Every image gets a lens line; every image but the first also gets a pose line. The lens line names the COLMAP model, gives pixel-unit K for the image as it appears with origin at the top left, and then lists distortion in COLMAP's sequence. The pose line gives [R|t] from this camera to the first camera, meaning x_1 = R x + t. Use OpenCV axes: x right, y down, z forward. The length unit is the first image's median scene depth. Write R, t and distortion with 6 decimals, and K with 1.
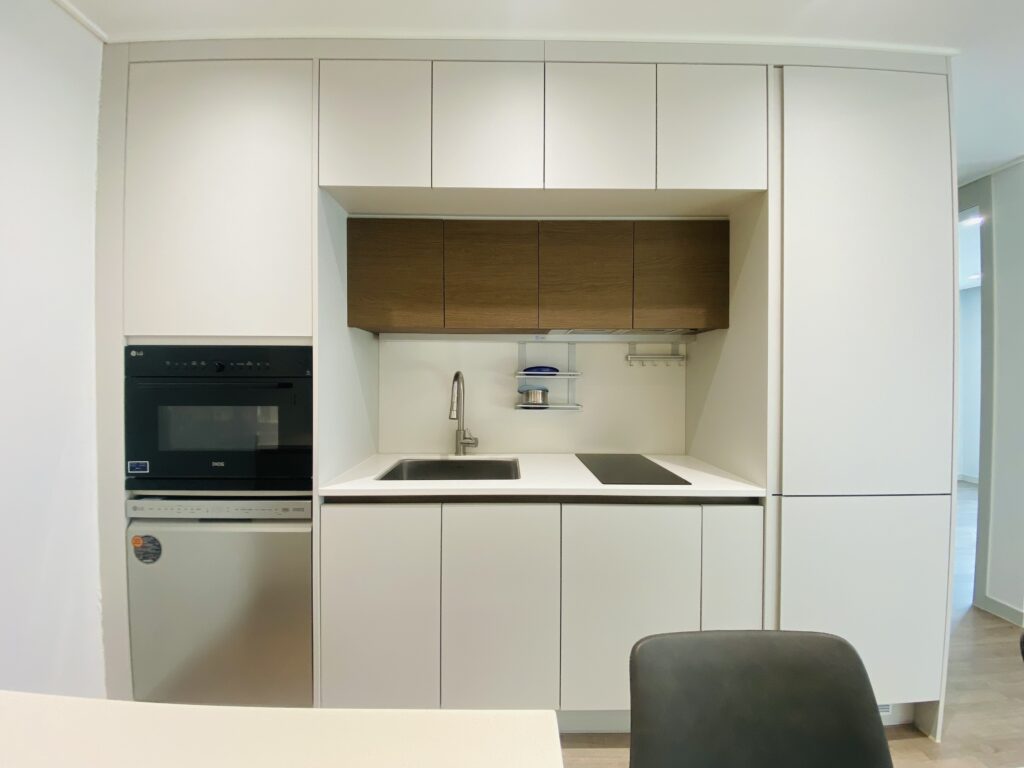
lens RADIAL K [[404.1, 0, 515.8], [0, 404.1, 382.7], [0, 0, 1]] dist [0.013971, -0.016204]
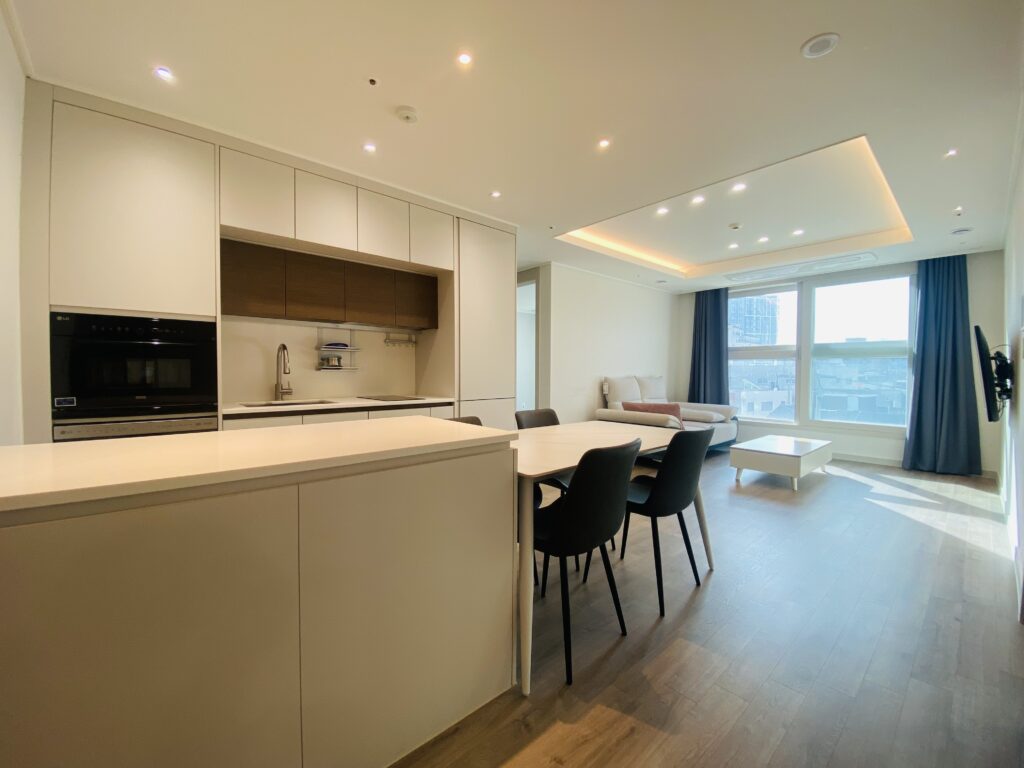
lens RADIAL K [[404.1, 0, 515.8], [0, 404.1, 382.7], [0, 0, 1]] dist [0.013971, -0.016204]
pose [[0.747266, -0.019057, 0.664252, -0.657247], [0.005581, 0.999733, 0.022403, 0.115905], [-0.664502, -0.013034, 0.747173, -0.965717]]
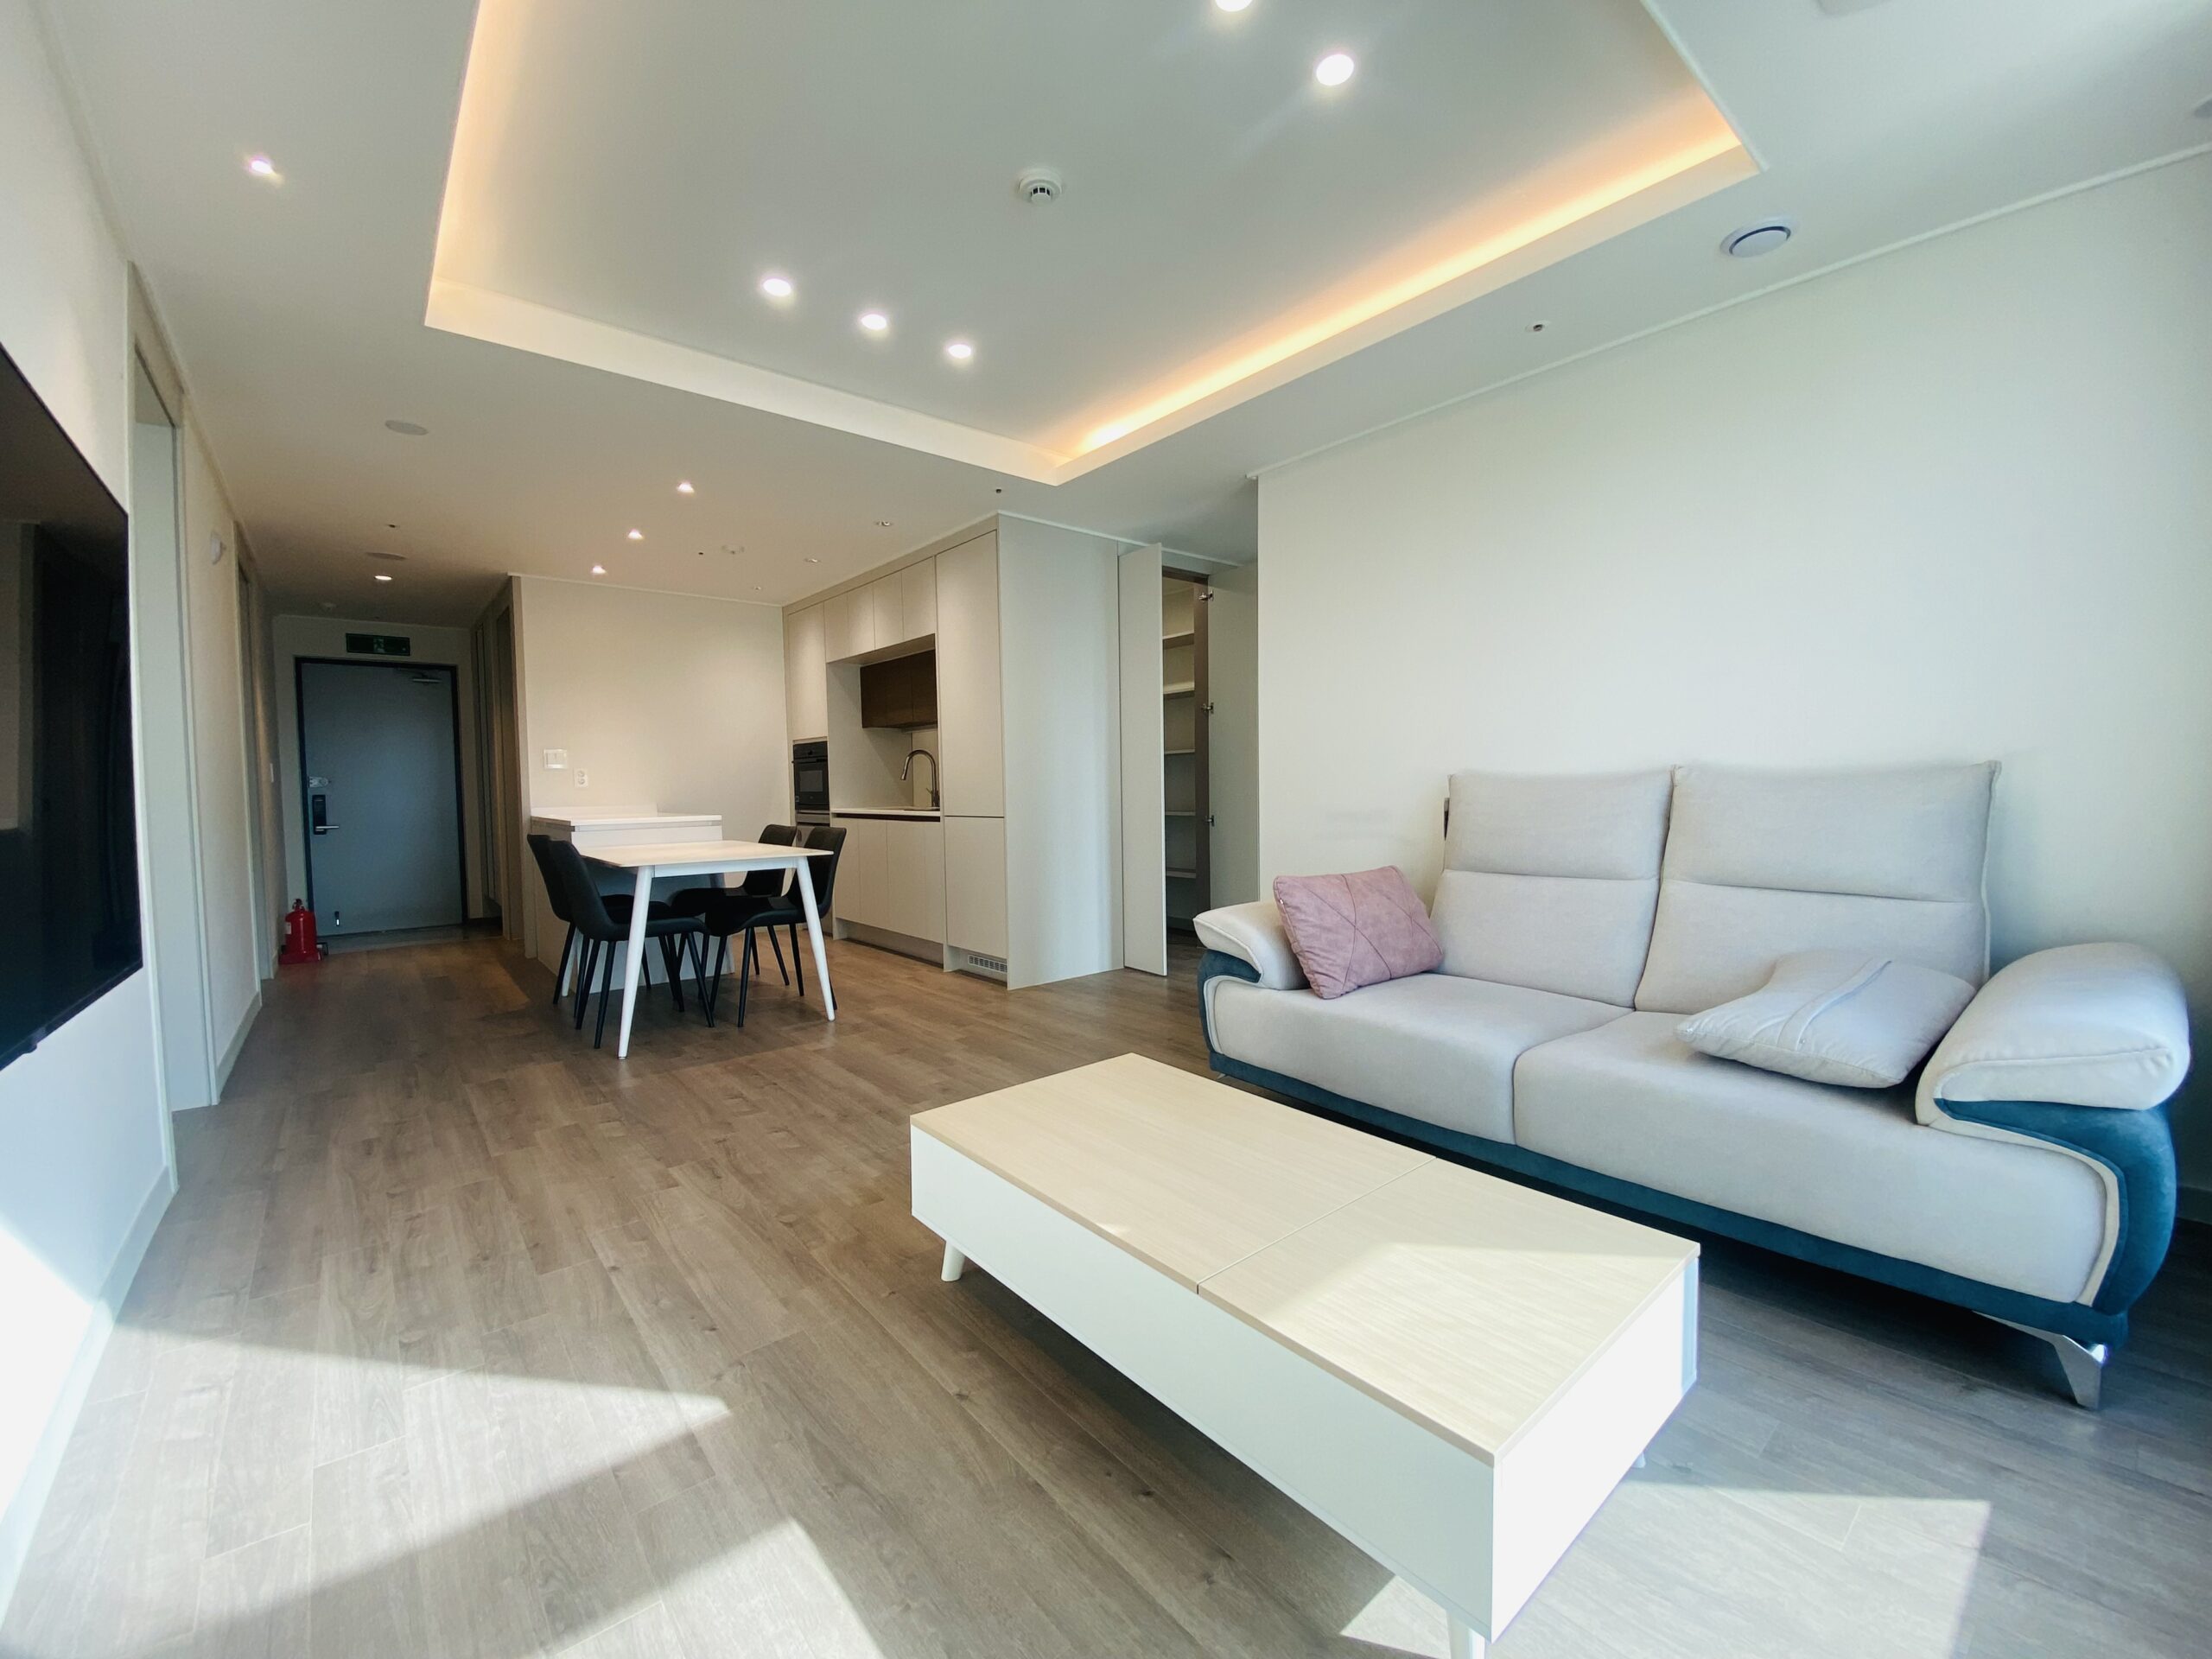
lens RADIAL K [[904.4, 0, 1106.0], [0, 904.4, 829.5], [0, 0, 1]] dist [0.013369, -0.000192]
pose [[0.639598, 0.026563, -0.768250, 3.830766], [0.007680, 0.999132, 0.040939, 0.179351], [0.768671, -0.032084, 0.638839, -0.850052]]
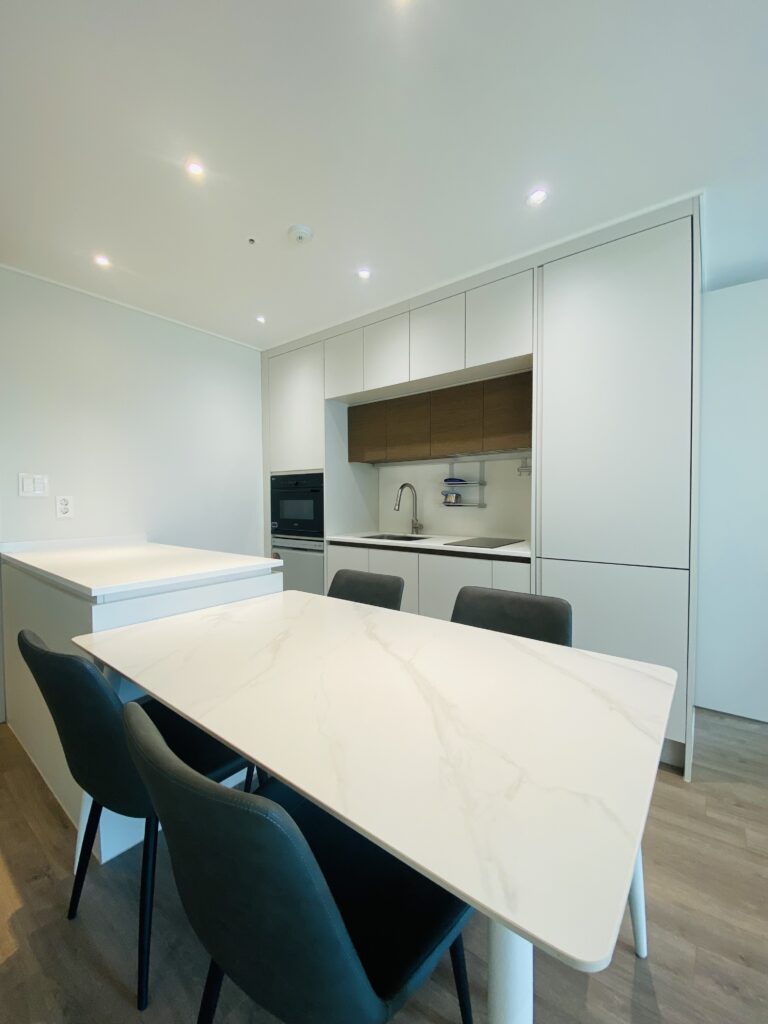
lens RADIAL K [[418.7, 0, 384.0], [0, 418.7, 515.2], [0, 0, 1]] dist [0.013369, -0.000192]
pose [[0.776288, 0.014800, -0.630205, 1.150171], [-0.001974, 0.999777, 0.021048, 0.089561], [0.630375, -0.015096, 0.776144, -0.547129]]
